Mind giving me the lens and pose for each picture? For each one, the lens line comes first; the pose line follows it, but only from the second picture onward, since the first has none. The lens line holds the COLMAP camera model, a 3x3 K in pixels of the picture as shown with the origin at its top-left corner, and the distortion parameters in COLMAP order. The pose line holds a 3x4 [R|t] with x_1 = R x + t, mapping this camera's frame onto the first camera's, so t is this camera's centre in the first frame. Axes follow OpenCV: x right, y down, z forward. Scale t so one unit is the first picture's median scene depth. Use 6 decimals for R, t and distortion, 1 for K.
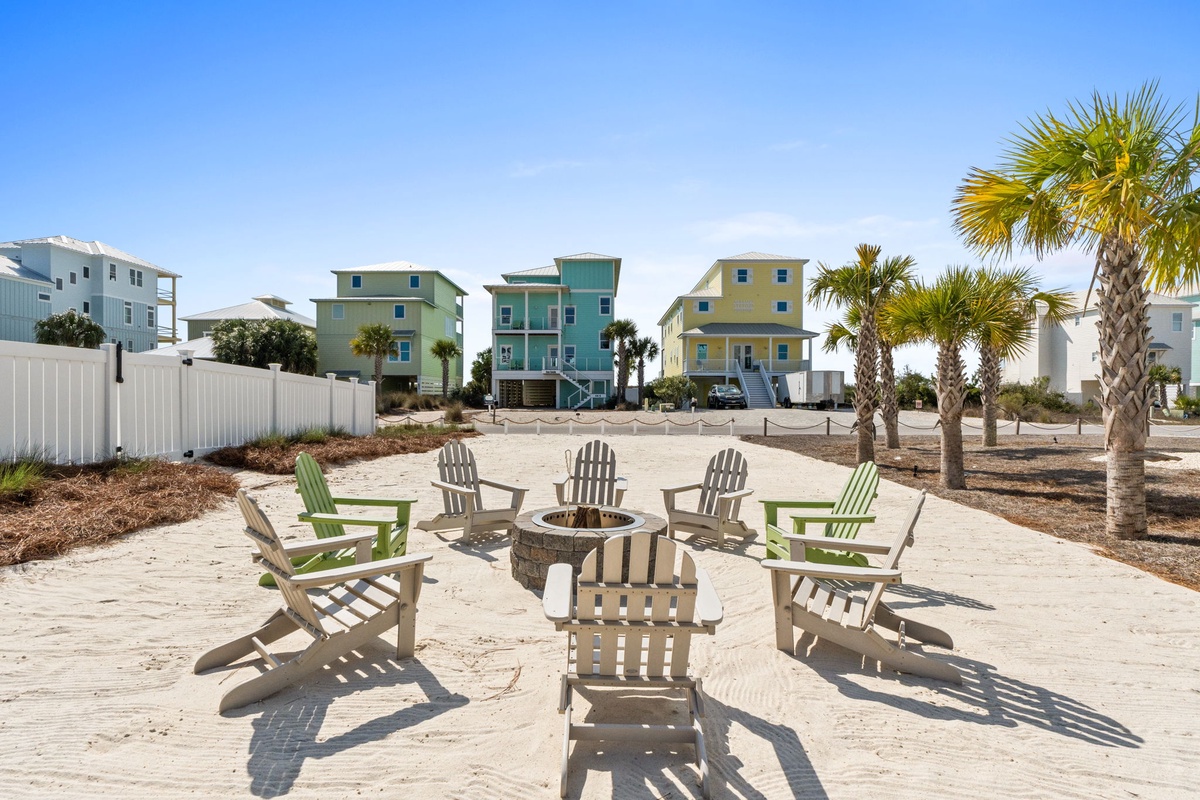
lens RADIAL K [[596.3, 0, 599.9], [0, 596.3, 400.5], [0, 0, 1]] dist [0.001068, -0.000615]
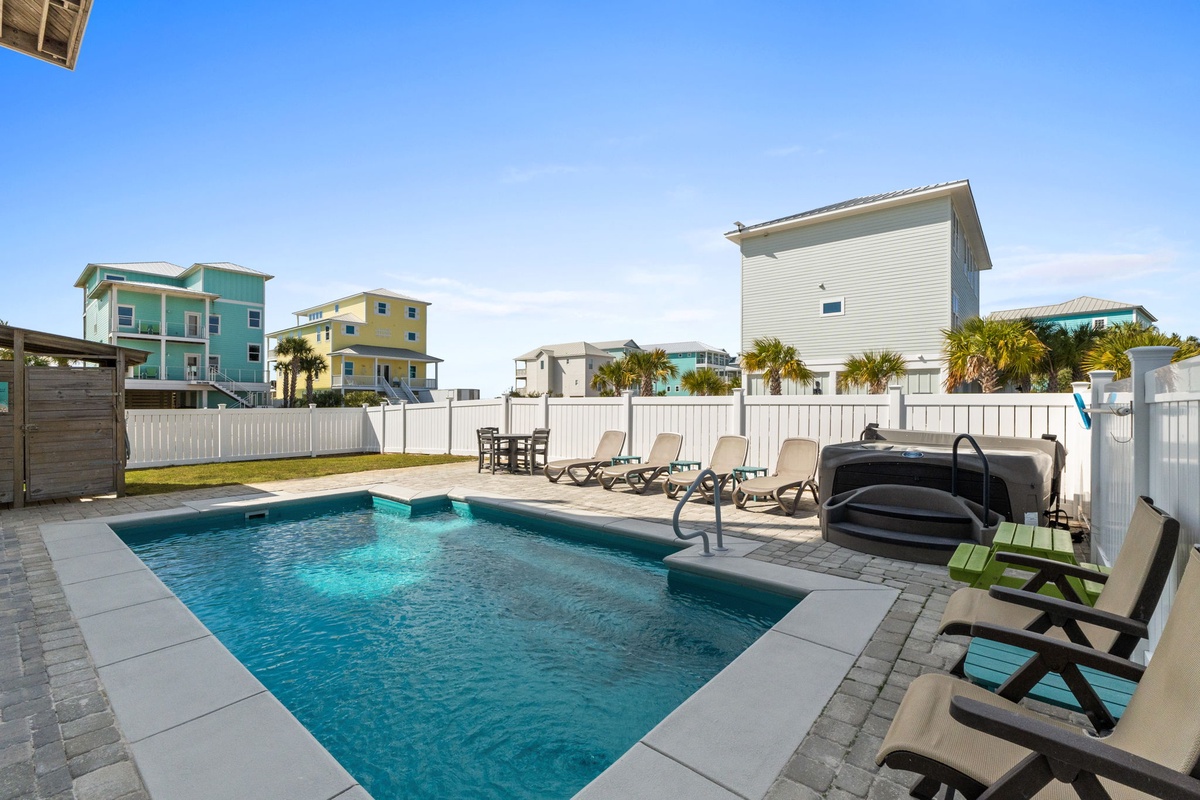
lens RADIAL K [[524.7, 0, 601.2], [0, 524.7, 404.4], [0, 0, 1]] dist [-0.000777, -0.000782]
pose [[0.640966, -0.001365, 0.767568, -0.294747], [0.003036, 0.999995, -0.000757, -0.009329], [-0.767563, 0.002816, 0.640967, -0.033930]]
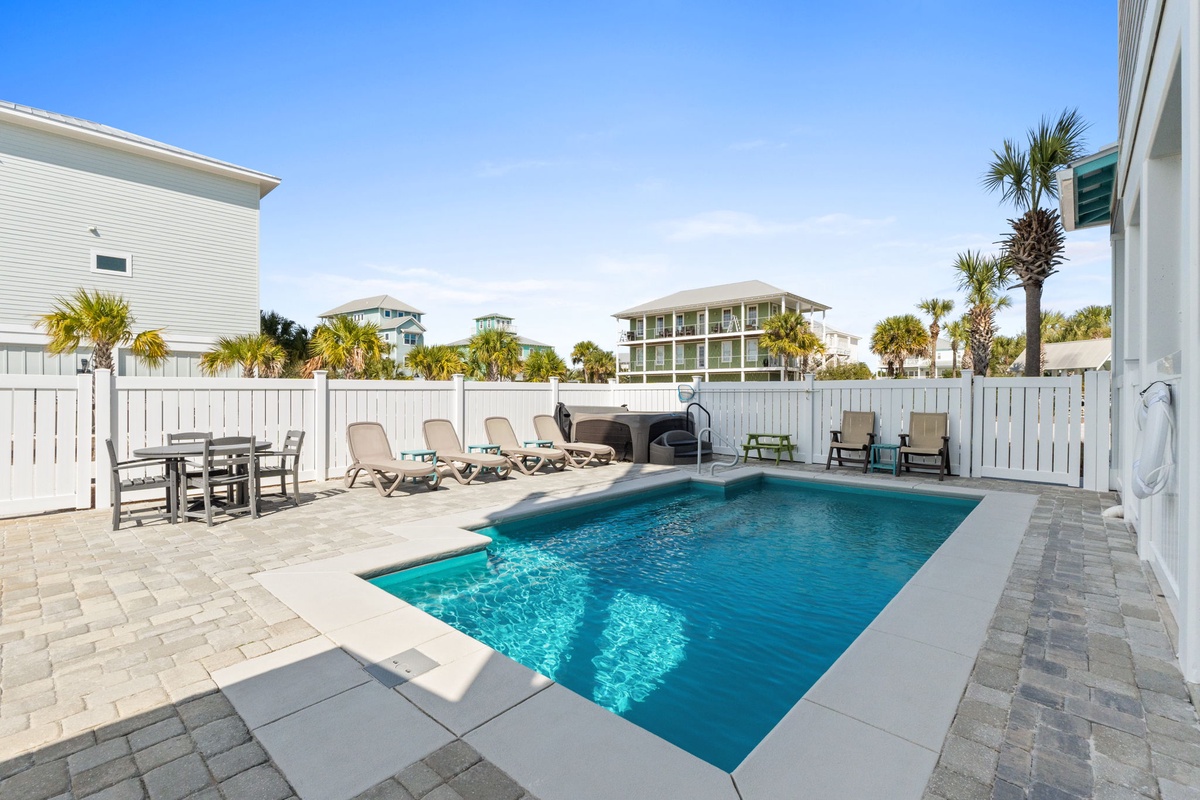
lens RADIAL K [[524.7, 0, 601.6], [0, 524.7, 392.9], [0, 0, 1]] dist [-0.000777, -0.000782]
pose [[-0.750236, -0.006530, 0.661138, -0.292514], [0.000836, 0.999941, 0.010825, -0.010161], [-0.661170, 0.008674, -0.750186, 0.156796]]
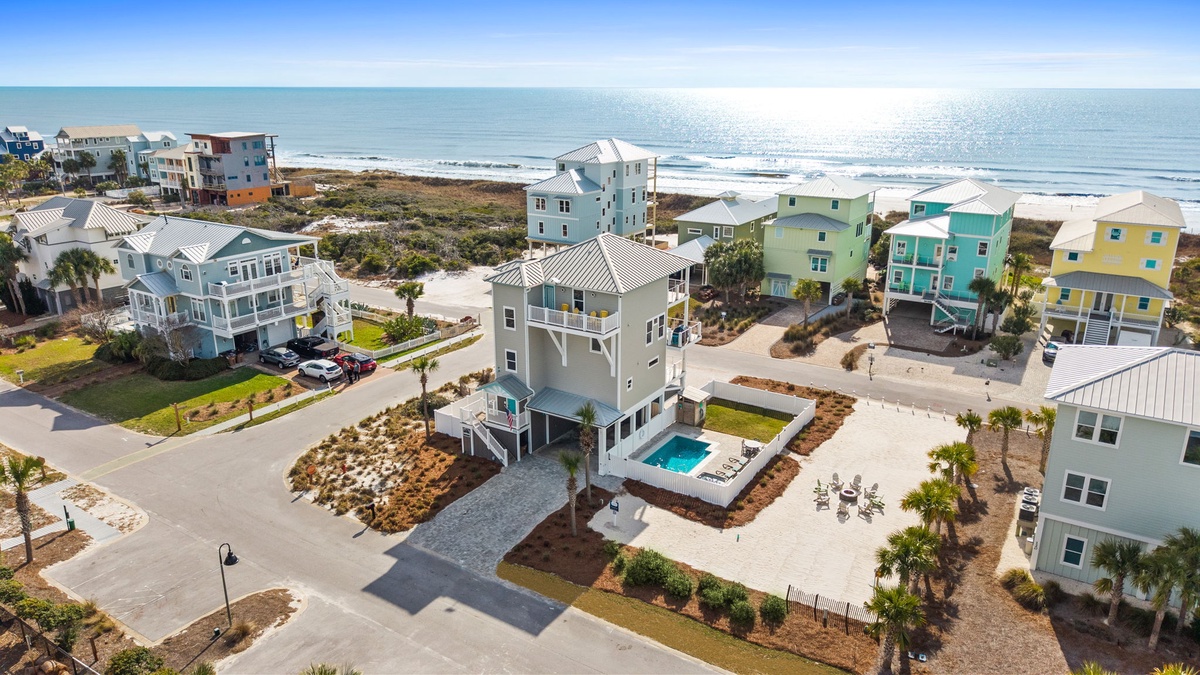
lens RADIAL K [[808.4, 0, 601.7], [0, 808.4, 337.4], [0, 0, 1]] dist [0.007155, -0.002977]
pose [[0.849361, 0.155363, -0.504429, 0.212834], [-0.005068, 0.958054, 0.286544, -0.456628], [0.527788, -0.240822, 0.814521, -0.851937]]
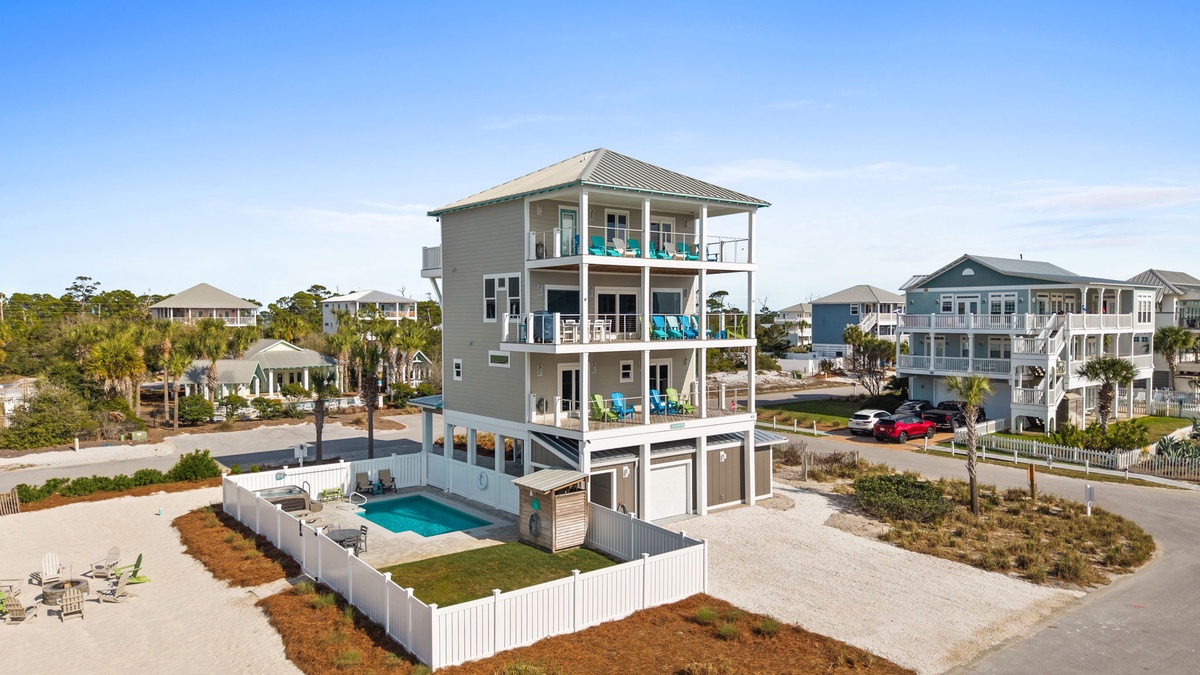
lens RADIAL K [[808.4, 0, 604.9], [0, 808.4, 335.5], [0, 0, 1]] dist [0.007155, -0.002977]
pose [[-0.772860, 0.015309, -0.634392, 0.047903], [-0.008751, 0.999357, 0.034777, -0.142744], [0.634516, 0.032429, -0.772229, 0.629701]]
